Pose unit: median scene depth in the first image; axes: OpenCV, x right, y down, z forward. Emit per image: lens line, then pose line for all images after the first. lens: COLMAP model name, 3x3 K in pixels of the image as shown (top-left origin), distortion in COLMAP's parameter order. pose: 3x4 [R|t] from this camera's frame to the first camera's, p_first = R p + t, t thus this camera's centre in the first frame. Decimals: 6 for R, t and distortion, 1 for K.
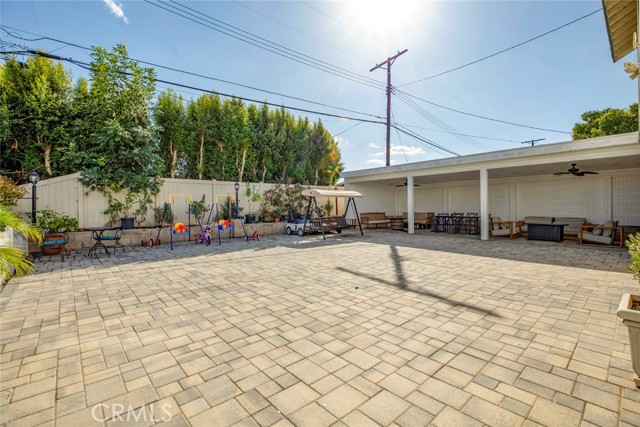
lens RADIAL K [[297.9, 0, 319.9], [0, 297.9, 210.0], [0, 0, 1]] dist [-0.002426, -0.000109]
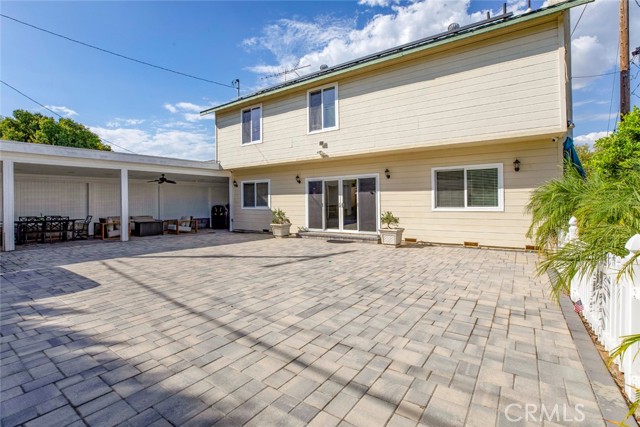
lens RADIAL K [[297.9, 0, 319.9], [0, 297.9, 210.0], [0, 0, 1]] dist [-0.002426, -0.000109]
pose [[-0.250395, -0.011077, 0.968080, -0.599401], [0.016923, 0.999732, 0.015817, -0.007147], [-0.967996, 0.020344, -0.250140, 0.663015]]
